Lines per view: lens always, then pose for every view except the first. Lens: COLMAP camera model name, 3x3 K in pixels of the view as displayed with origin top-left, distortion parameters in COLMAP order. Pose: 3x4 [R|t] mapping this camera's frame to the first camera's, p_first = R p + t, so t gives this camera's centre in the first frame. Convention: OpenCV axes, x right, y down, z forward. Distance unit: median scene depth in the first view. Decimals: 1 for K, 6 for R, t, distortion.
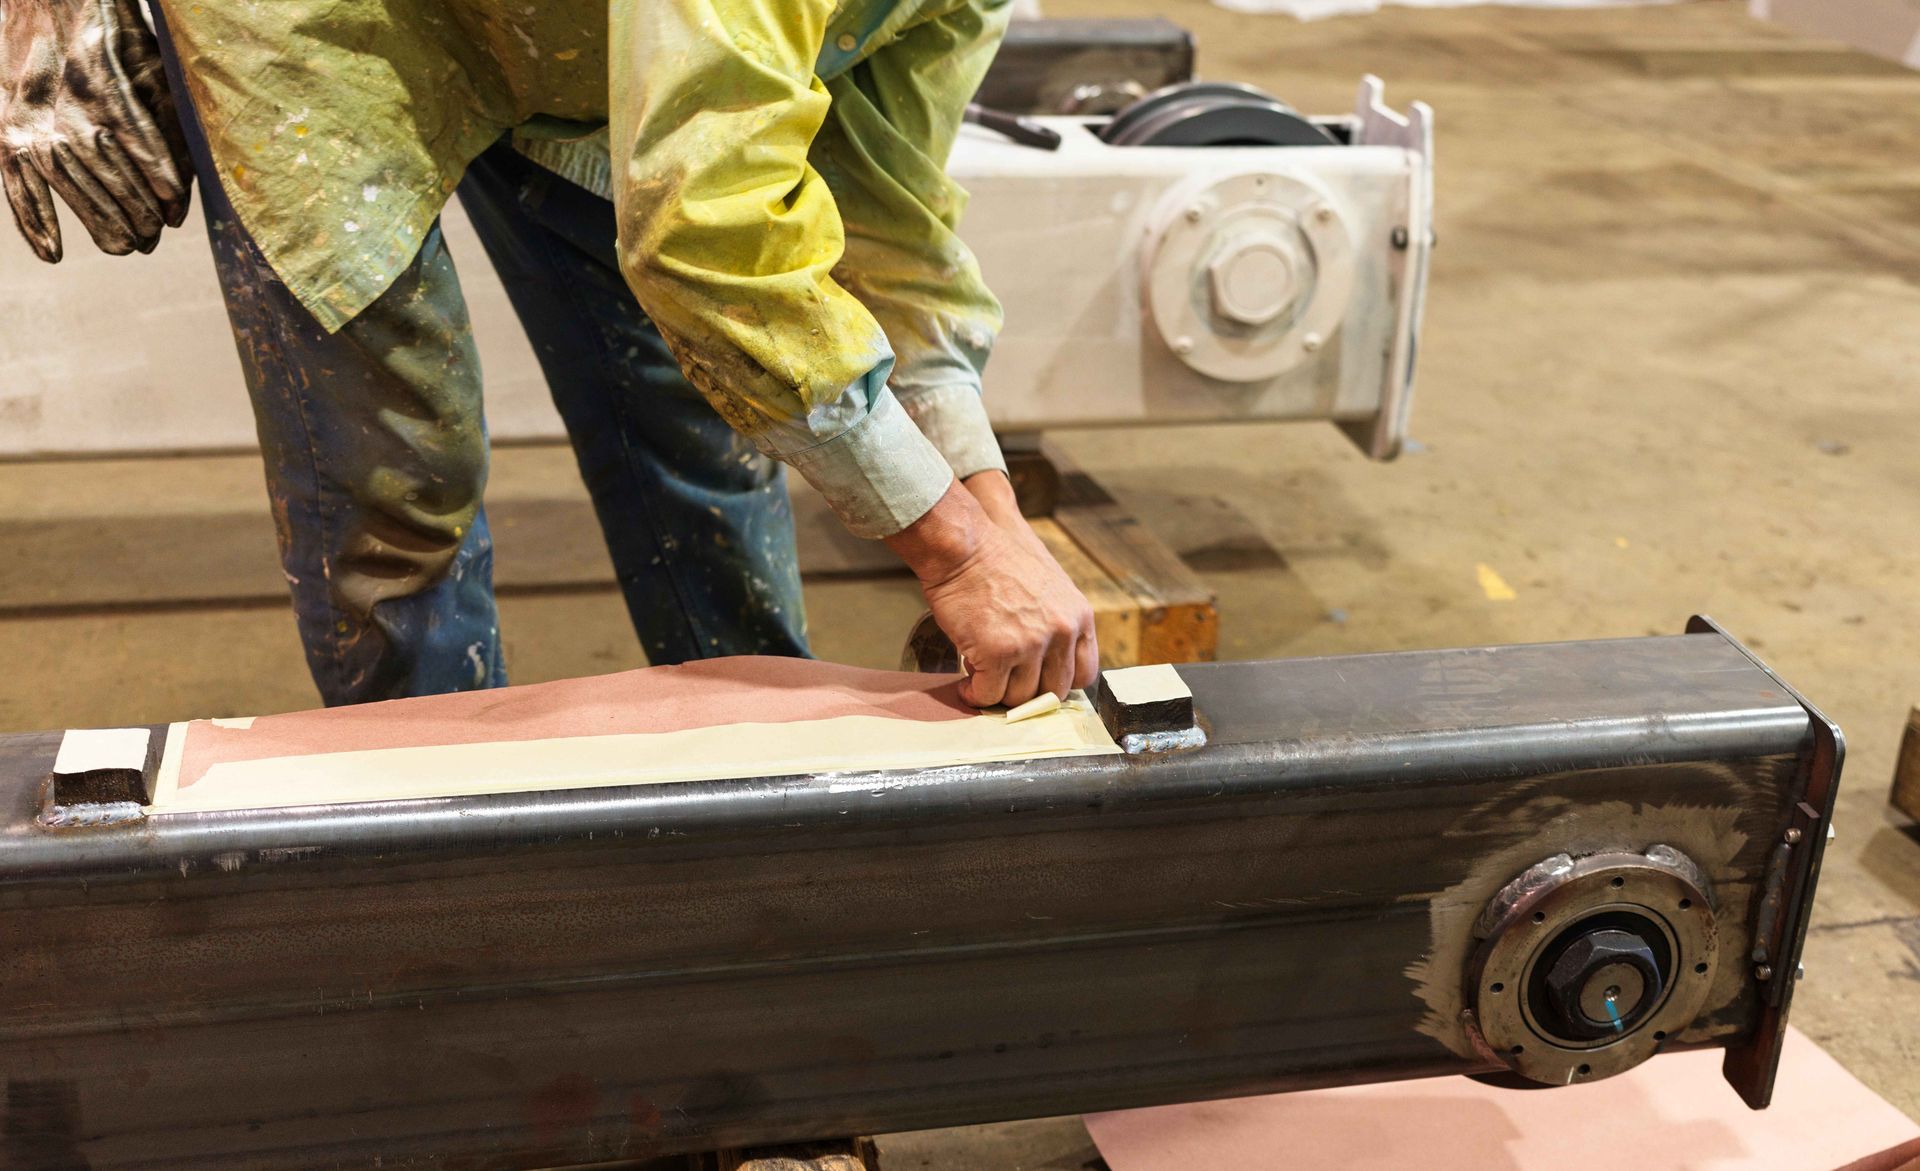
lens RADIAL K [[2238.5, 0, 960.1], [0, 2238.5, 671.9], [0, 0, 1]] dist [-0.000654, -0.002602]
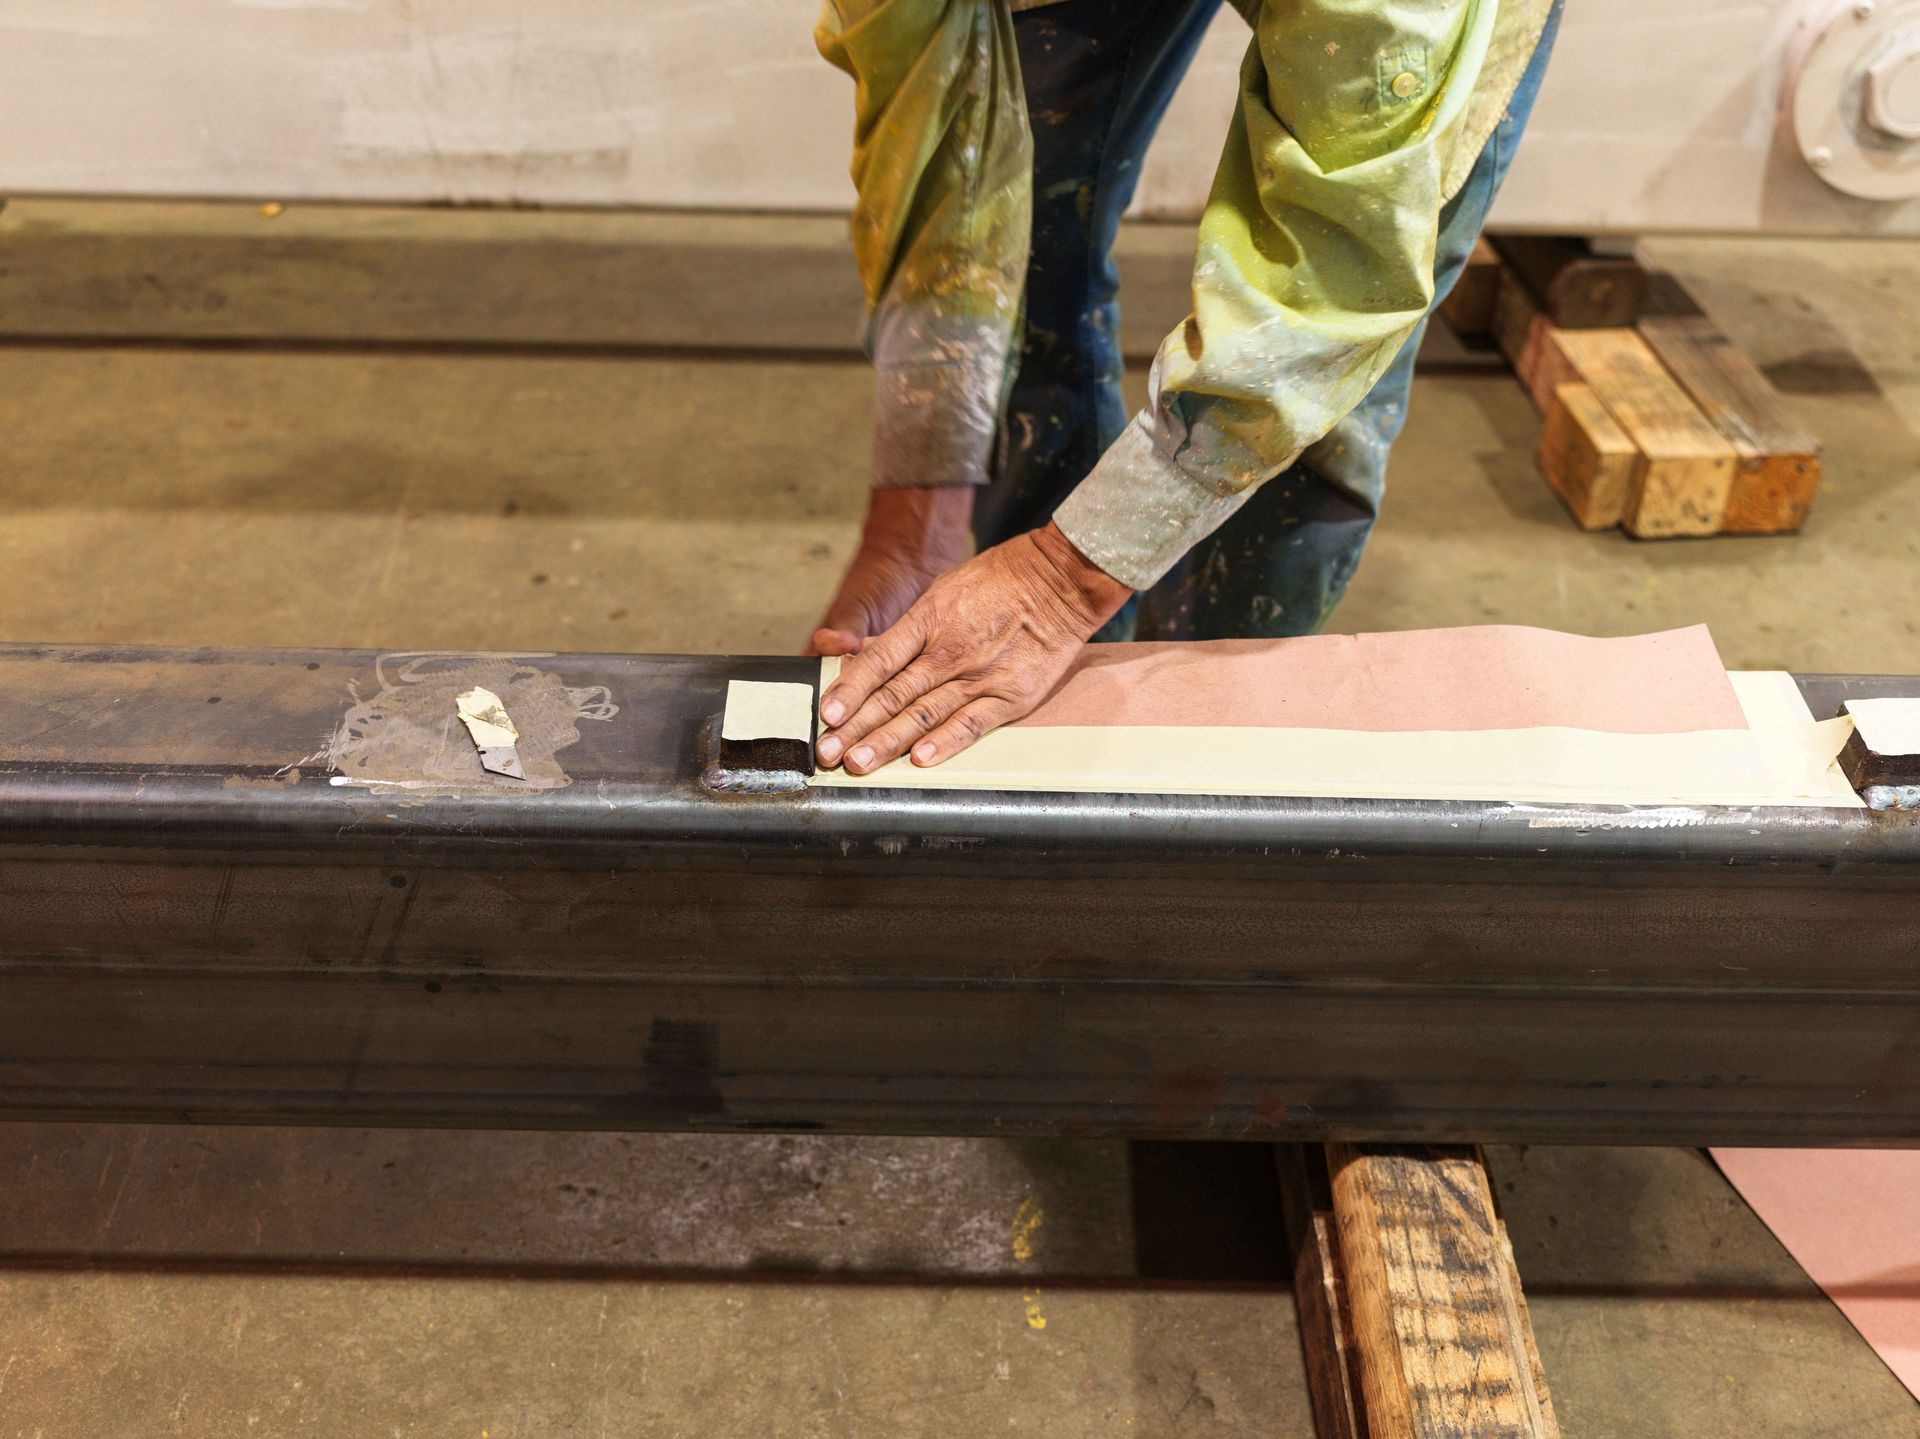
lens RADIAL K [[2088.0, 0, 939.9], [0, 2088.0, 717.4], [0, 0, 1]] dist [0.000424, -0.007865]
pose [[0.976931, 0.115904, -0.179364, -0.135439], [-0.078012, 0.975545, 0.205488, -0.134463], [0.198795, -0.186755, 0.962083, 0.141691]]
